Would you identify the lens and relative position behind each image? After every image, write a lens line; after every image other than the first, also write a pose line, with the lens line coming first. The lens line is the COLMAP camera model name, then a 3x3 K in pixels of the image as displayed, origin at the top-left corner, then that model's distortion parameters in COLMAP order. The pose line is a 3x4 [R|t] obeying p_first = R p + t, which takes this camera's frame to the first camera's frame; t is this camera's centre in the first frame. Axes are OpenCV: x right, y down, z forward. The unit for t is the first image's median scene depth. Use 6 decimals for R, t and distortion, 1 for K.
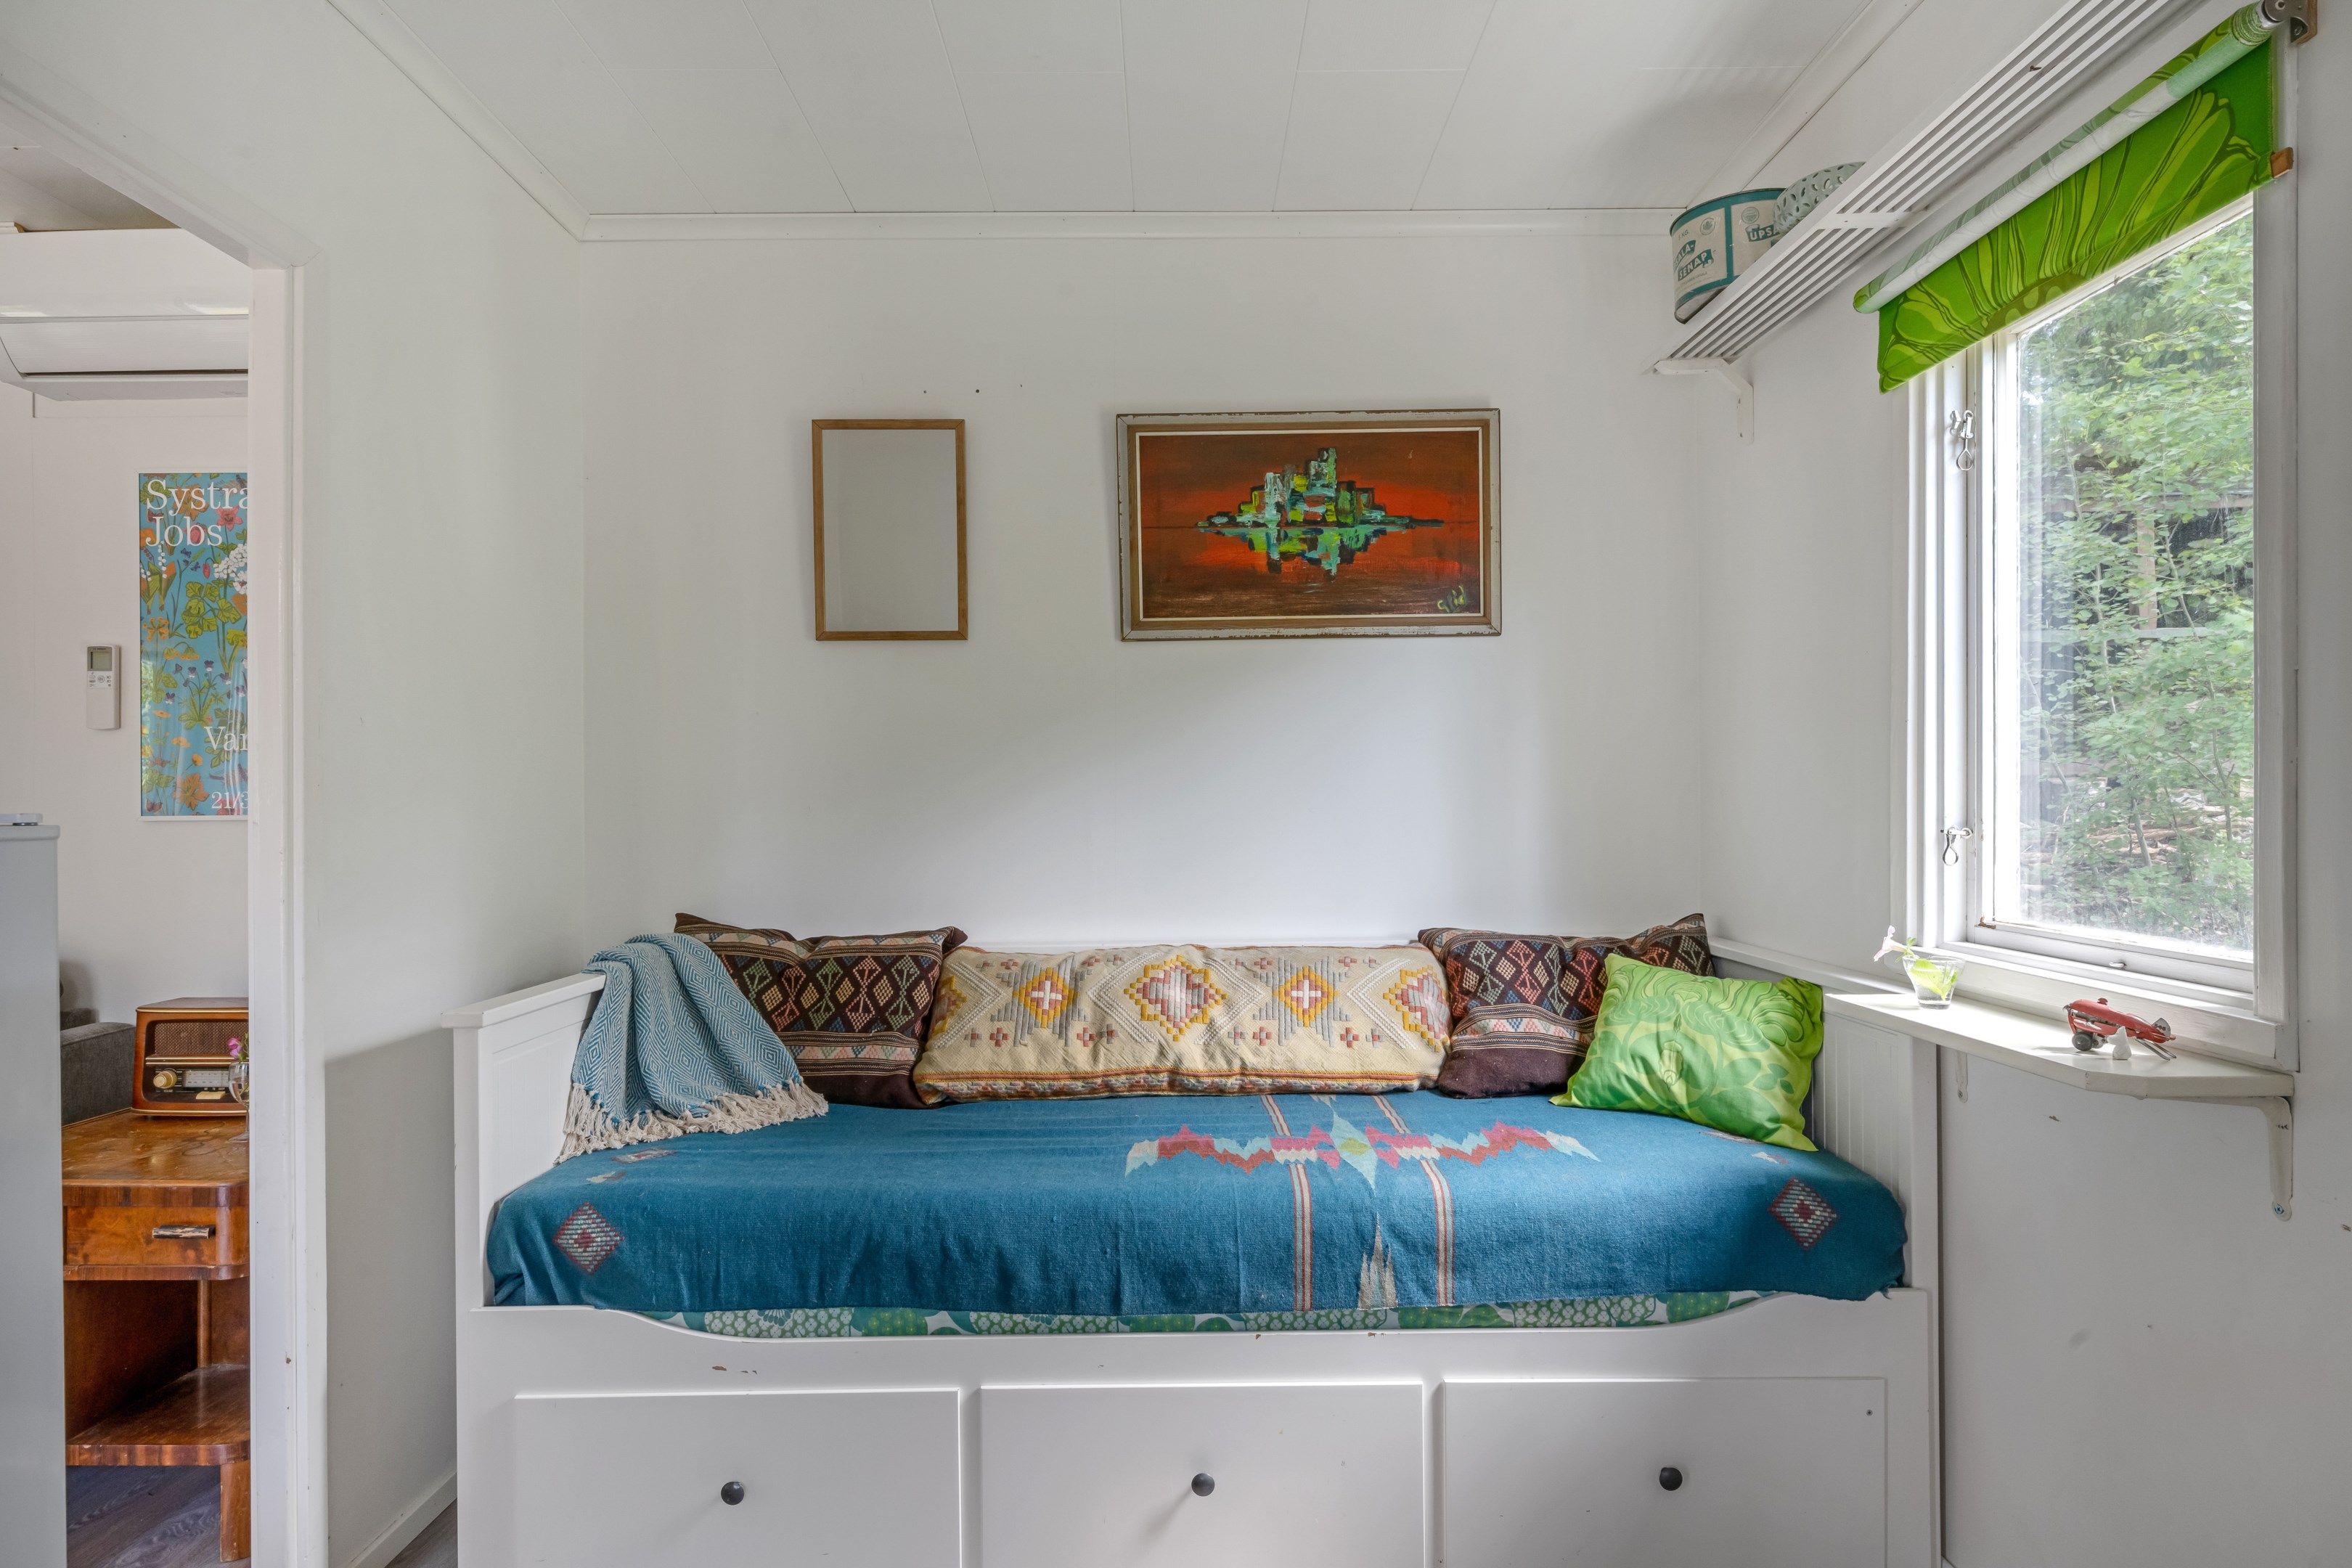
lens RADIAL K [[1319.2, 0, 1176.0], [0, 1319.2, 784.0], [0, 0, 1]] dist [-0.000872, 0.000735]
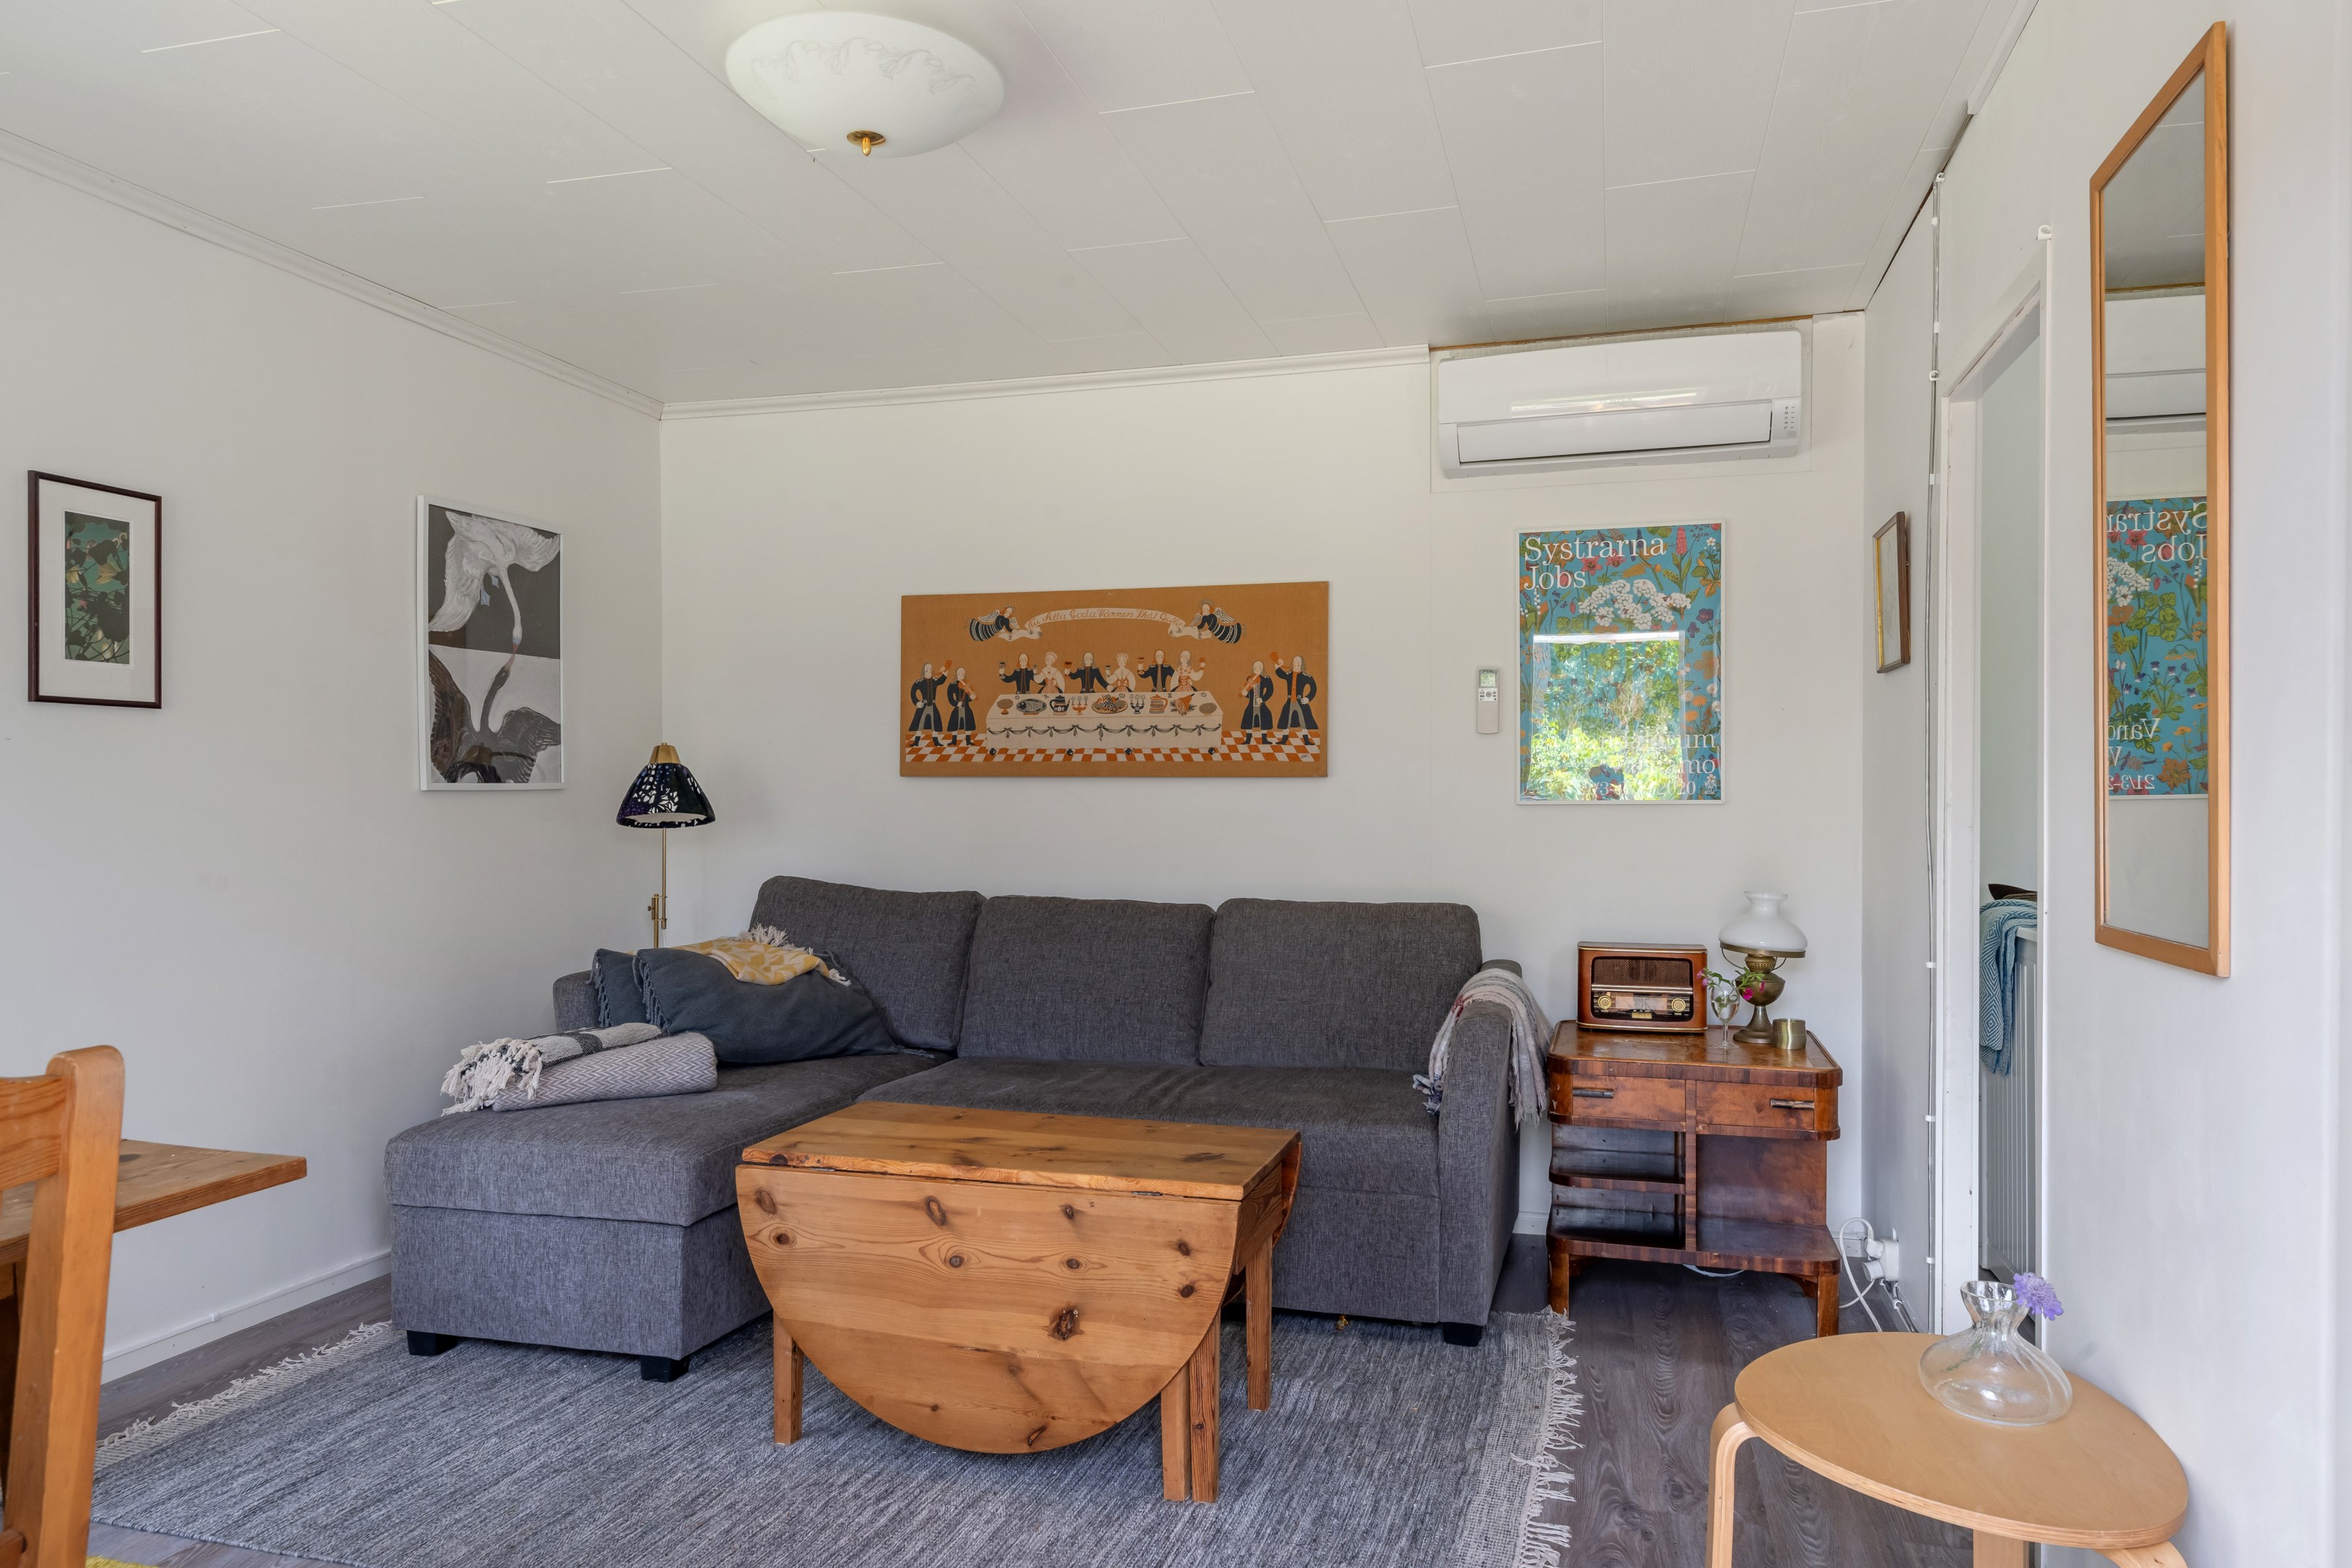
lens RADIAL K [[1511.7, 0, 1176.0], [0, 1511.7, 784.0], [0, 0, 1]] dist [-0.001440, 0.001345]
pose [[0.962272, 0.004426, -0.272052, -0.707361], [-0.003891, 0.999989, 0.002509, 0.006330], [0.272060, -0.001355, 0.962279, -0.508208]]
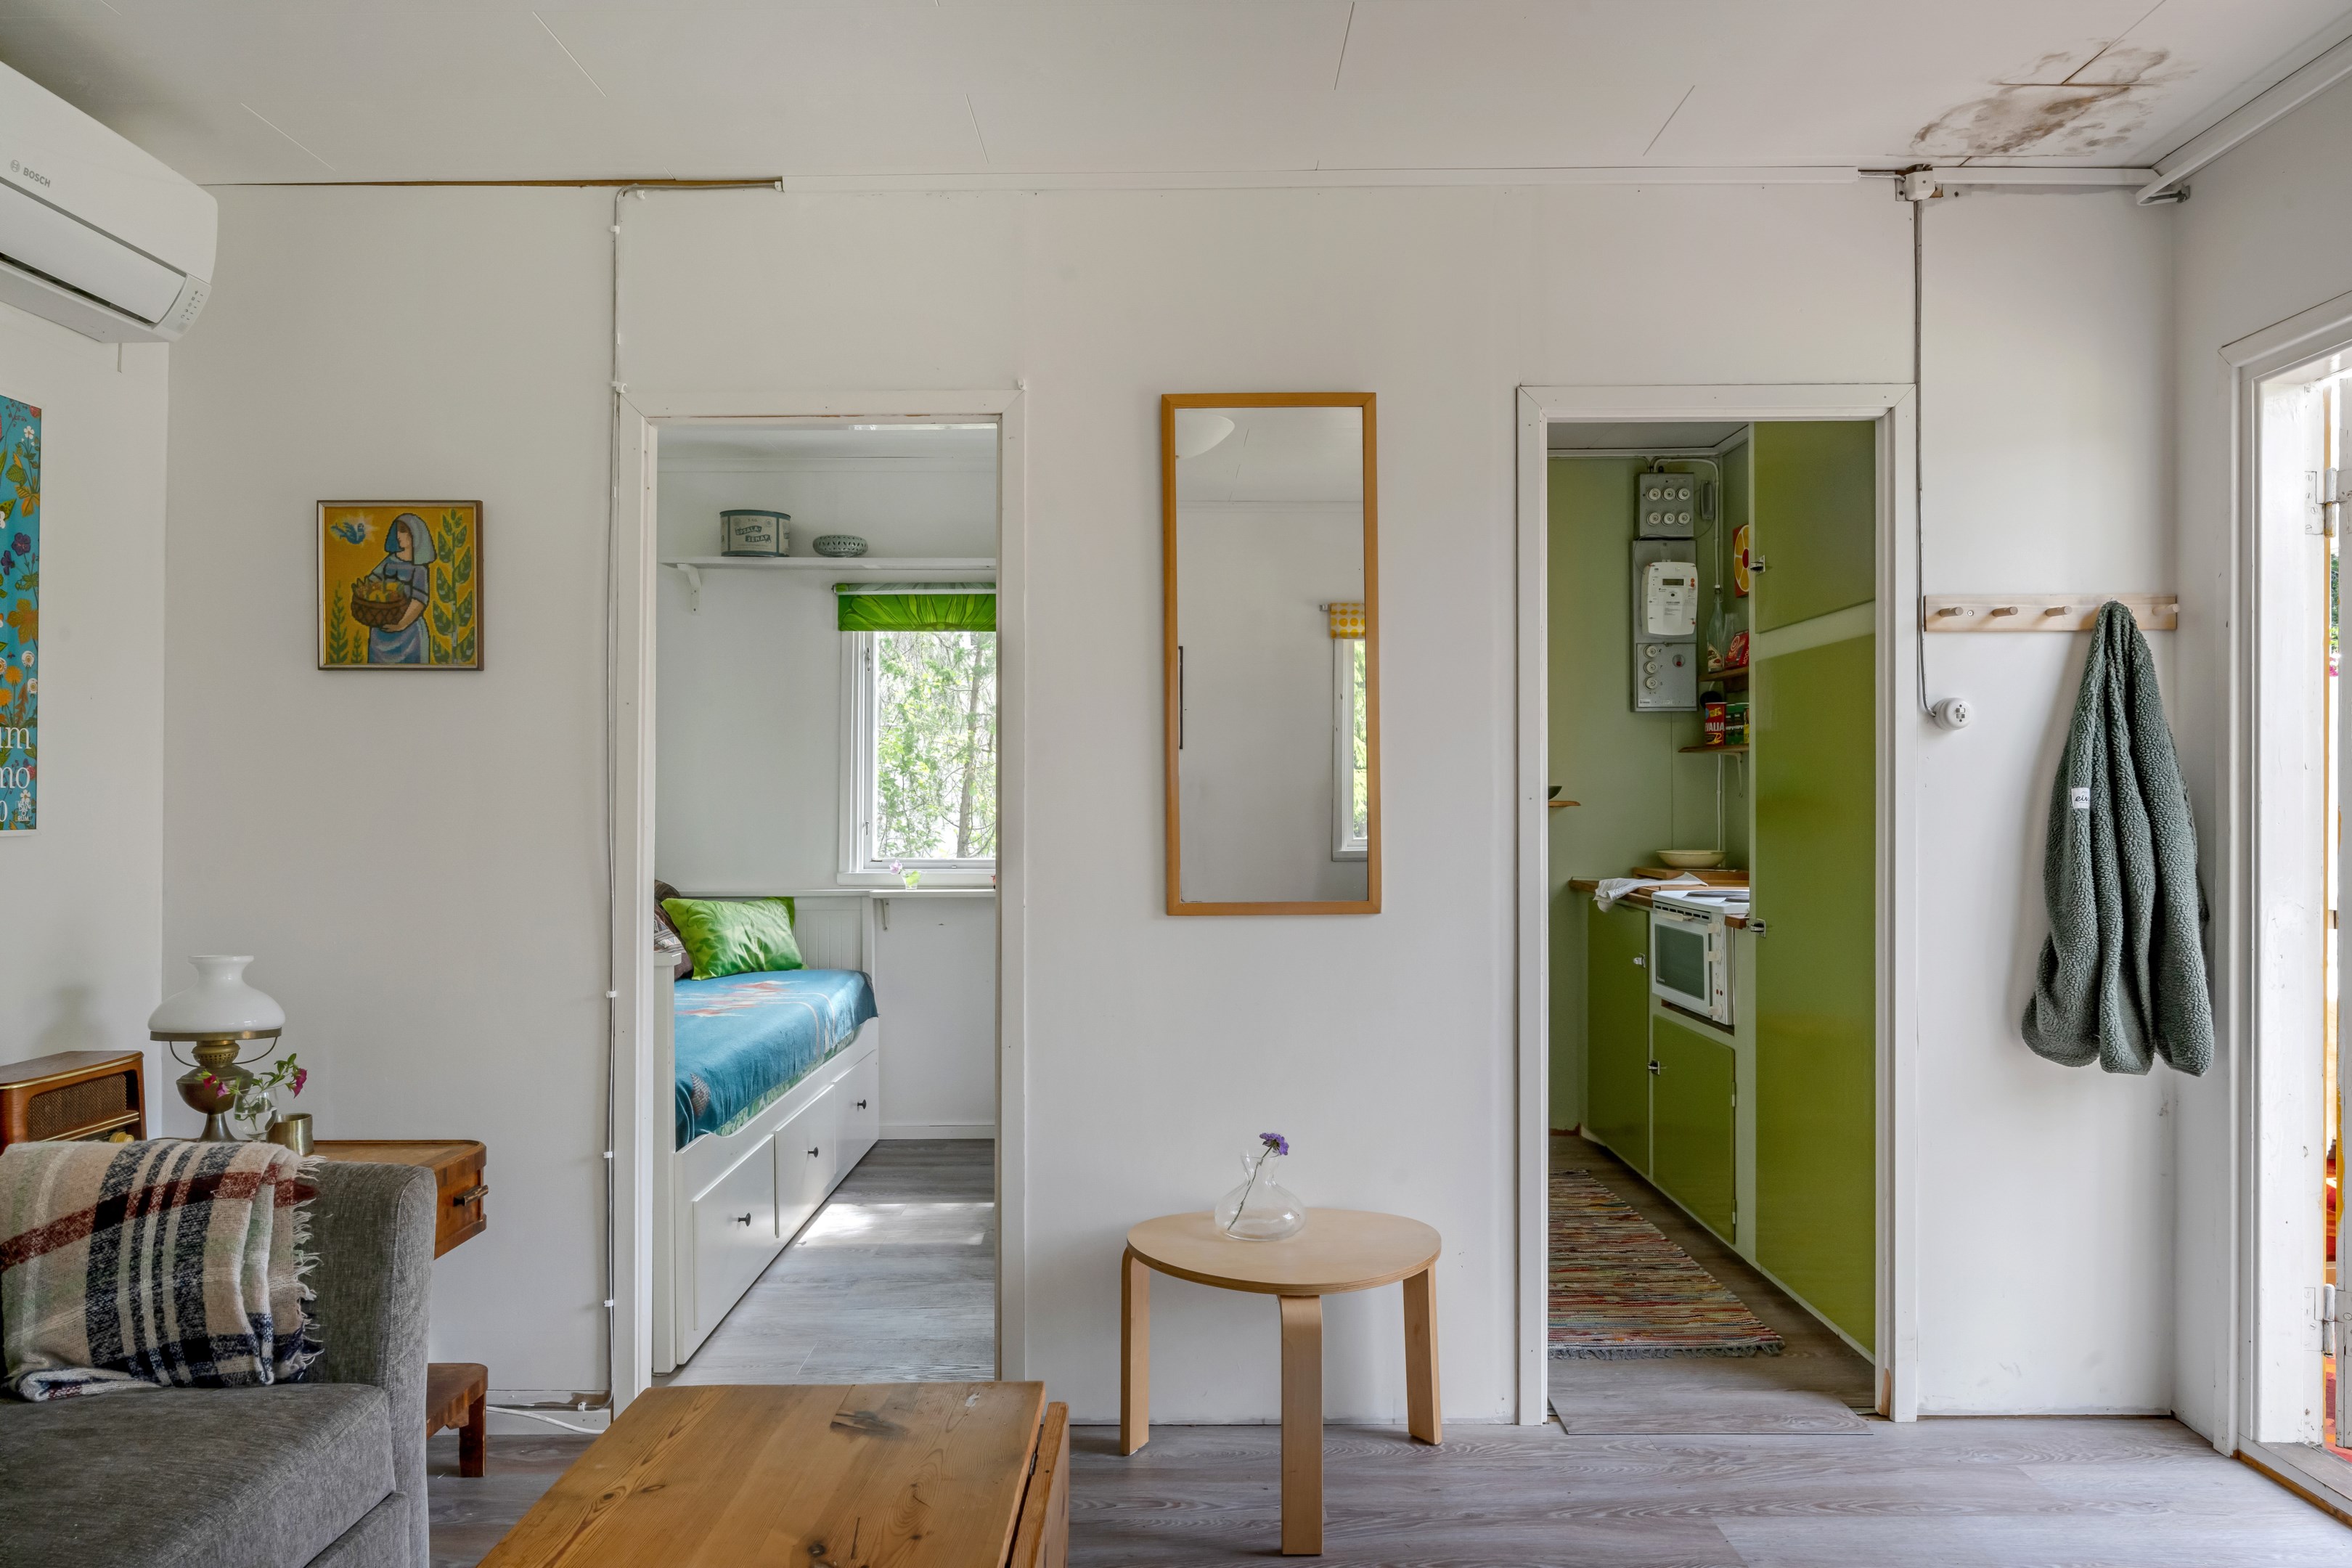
lens RADIAL K [[1511.7, 0, 1176.0], [0, 1511.7, 784.0], [0, 0, 1]] dist [-0.001440, 0.001345]
pose [[0.012126, 0.016967, 0.999783, -1.527997], [-0.007821, 0.999827, -0.016873, 0.005346], [-0.999896, -0.007615, 0.012257, 0.286053]]
